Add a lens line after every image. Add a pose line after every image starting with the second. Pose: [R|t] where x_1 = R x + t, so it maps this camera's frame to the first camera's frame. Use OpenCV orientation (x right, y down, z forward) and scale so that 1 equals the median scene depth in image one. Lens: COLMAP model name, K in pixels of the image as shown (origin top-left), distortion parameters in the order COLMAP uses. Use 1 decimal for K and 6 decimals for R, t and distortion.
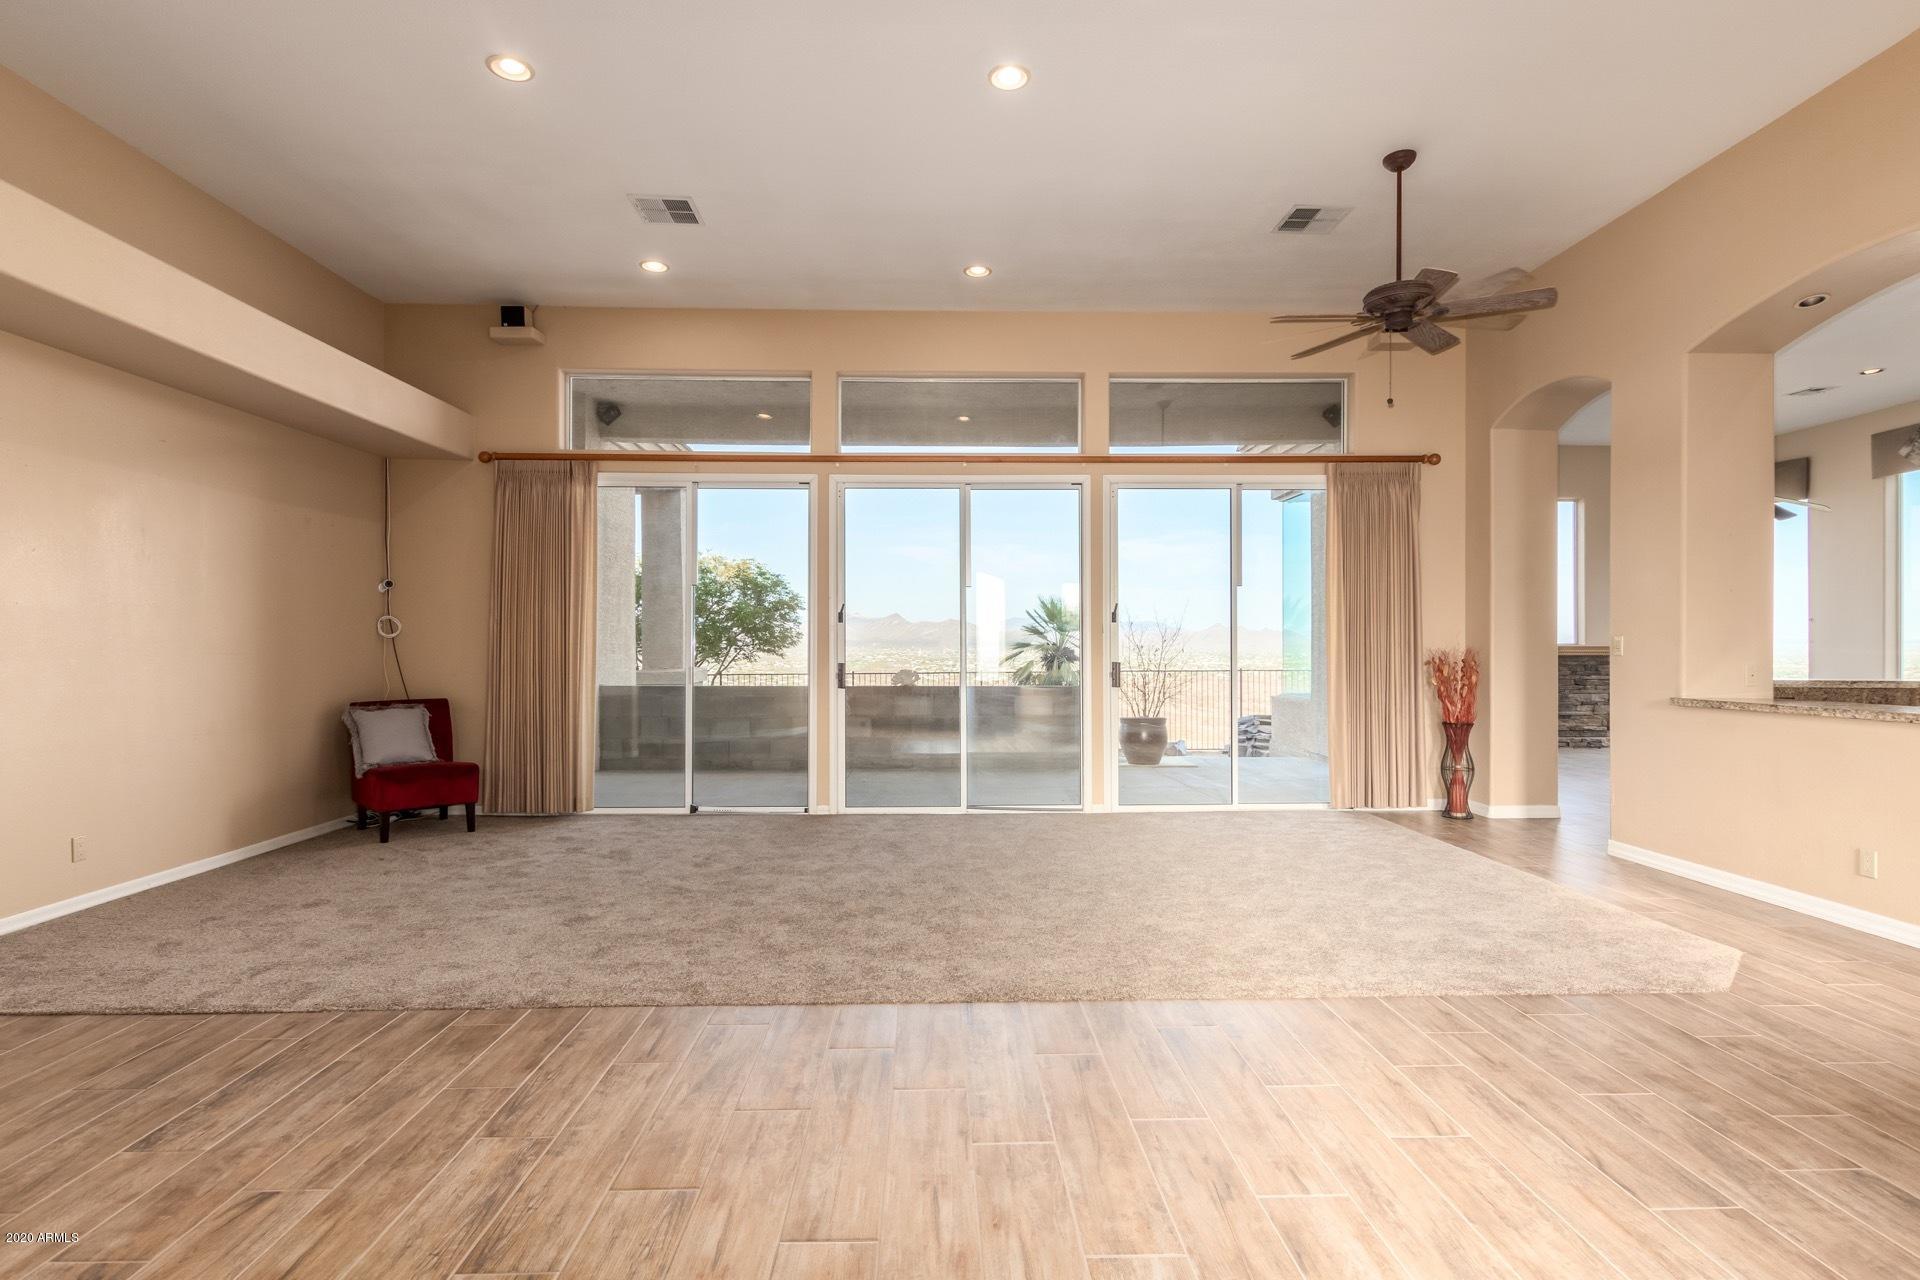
lens RADIAL K [[939.0, 0, 948.4], [0, 939.0, 647.8], [0, 0, 1]] dist [0.008383, -0.001694]
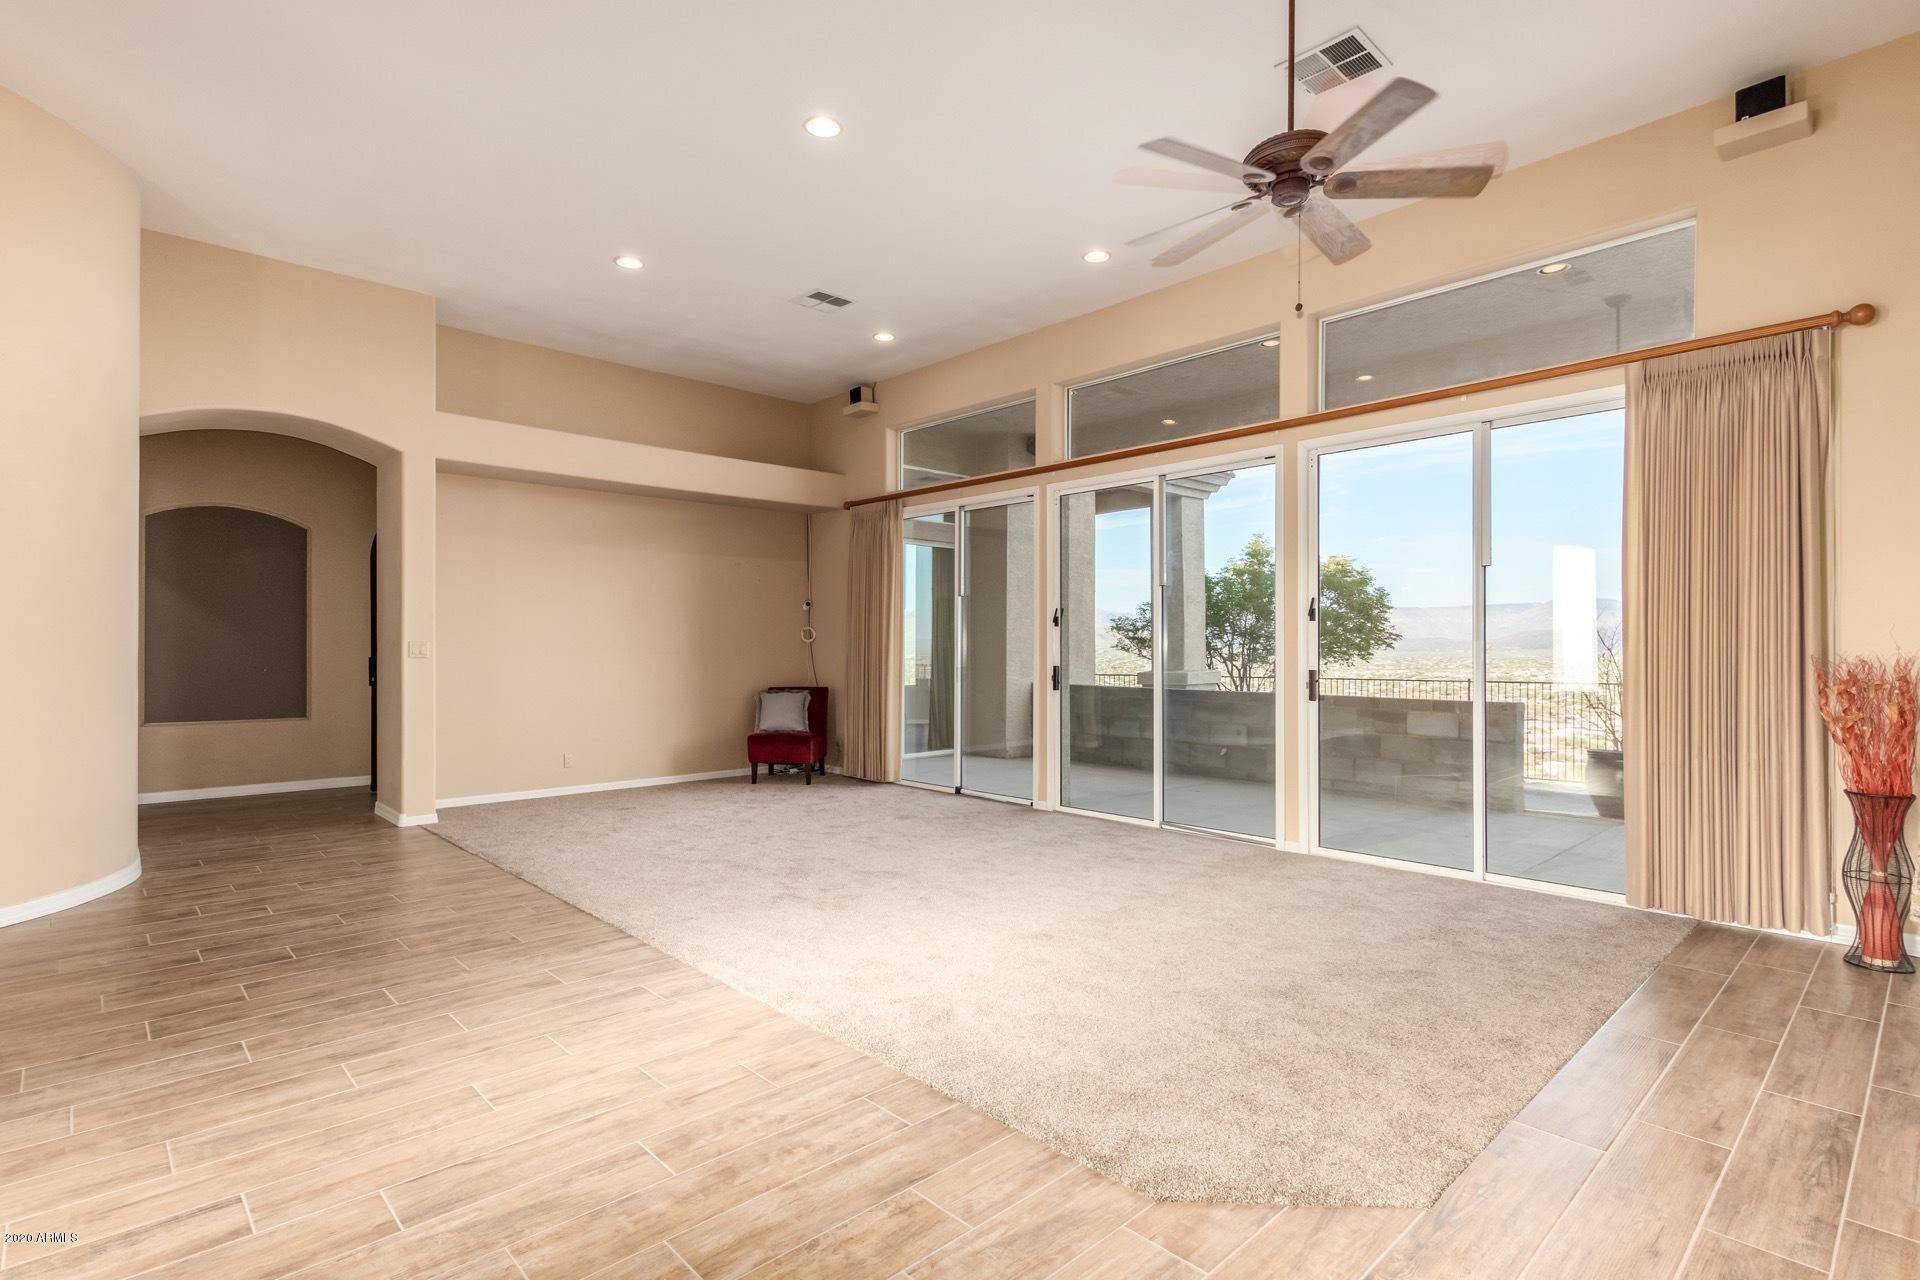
lens RADIAL K [[931.6, 0, 947.6], [0, 931.6, 645.1], [0, 0, 1]] dist [0.012306, -0.000228]
pose [[0.667450, -0.001224, -0.744654, 0.582518], [-0.003852, 0.999980, -0.005096, -0.000557], [0.744645, 0.006270, 0.667431, 0.233713]]
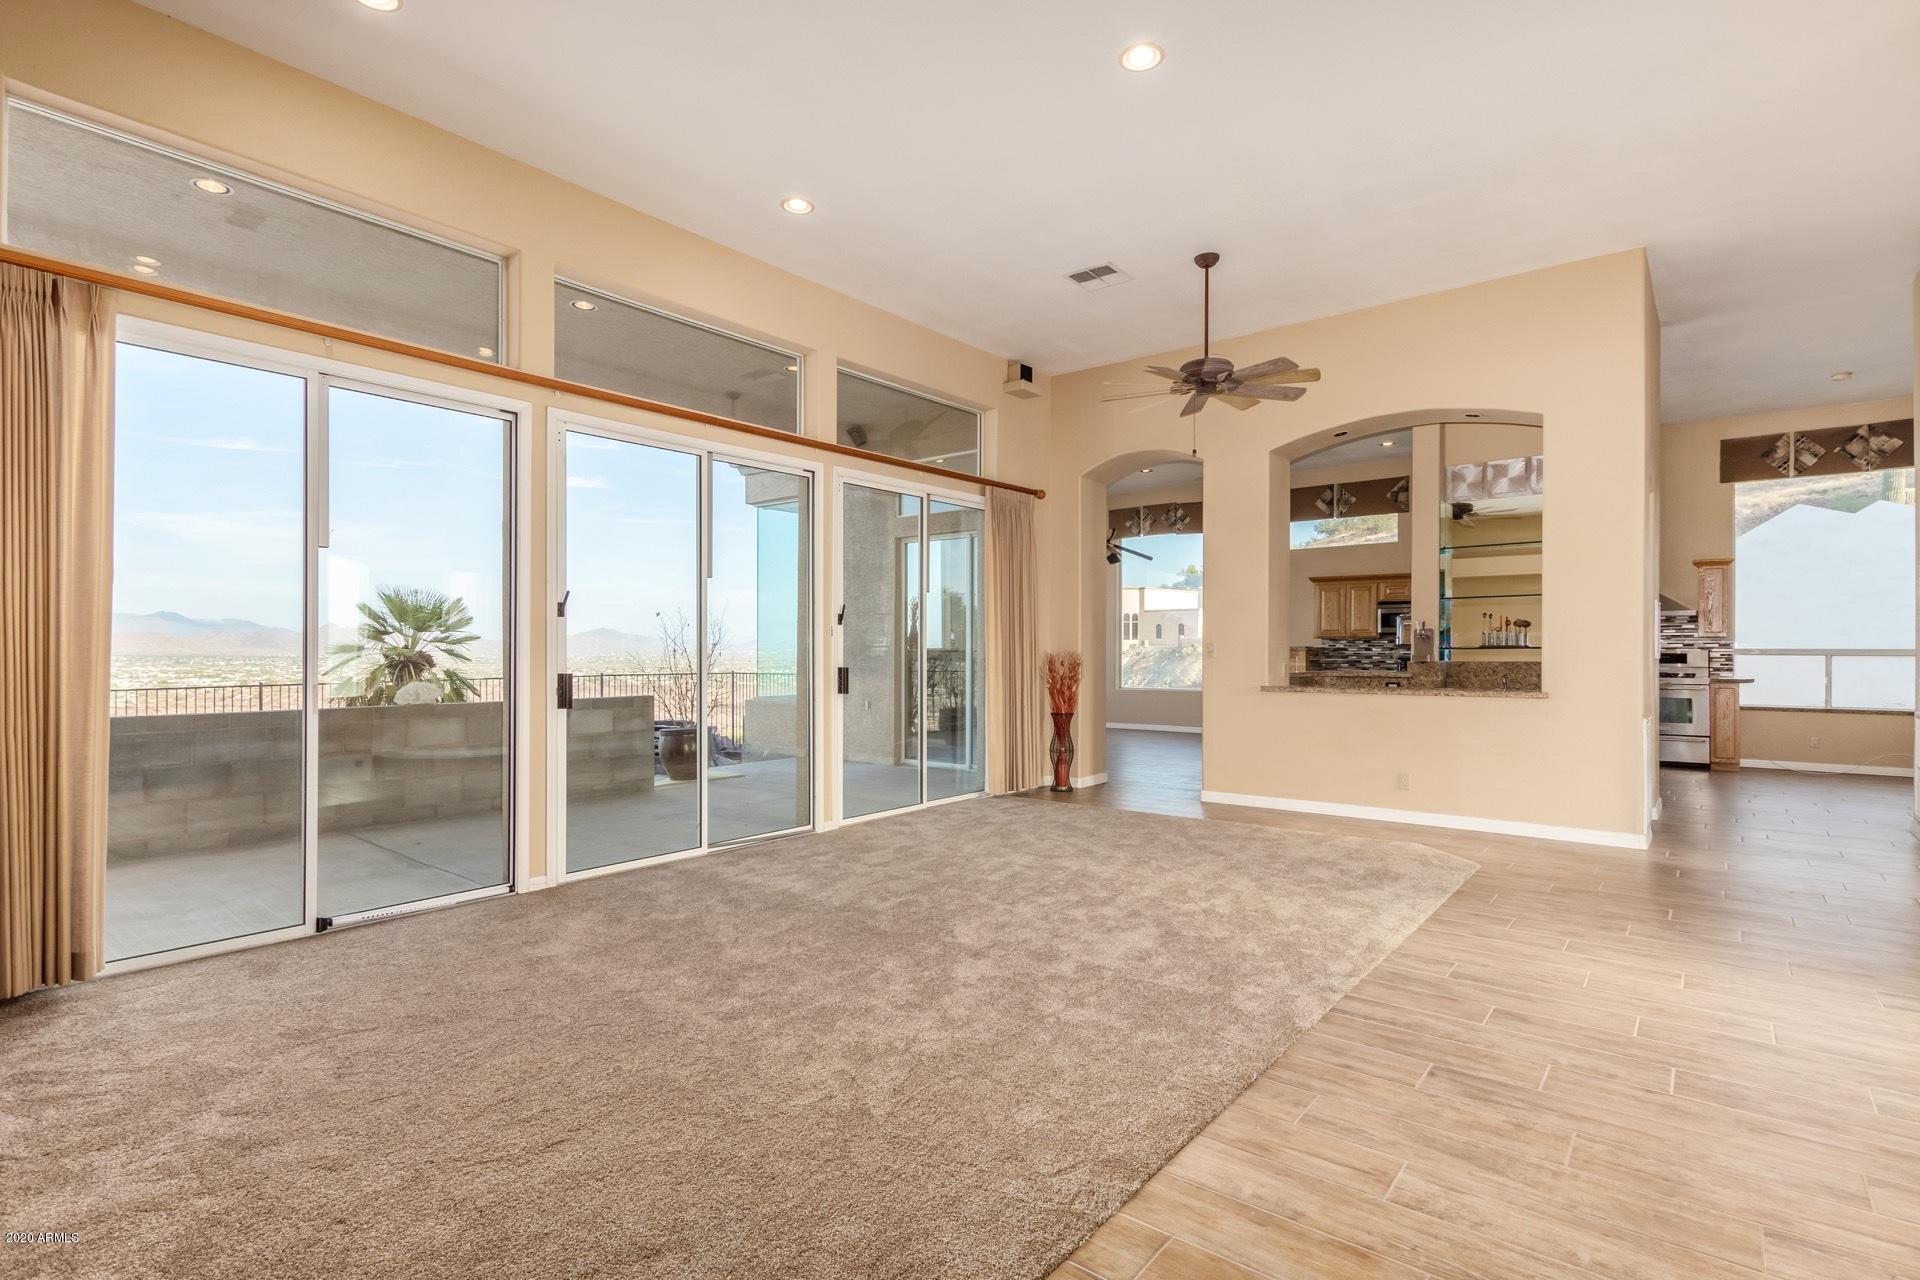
lens RADIAL K [[939.0, 0, 948.4], [0, 939.0, 647.8], [0, 0, 1]] dist [0.008383, -0.001694]
pose [[0.650806, 0.002179, 0.759241, -0.477542], [0.001991, 0.999988, -0.004577, 0.000342], [-0.759241, 0.004490, 0.650794, 0.316702]]
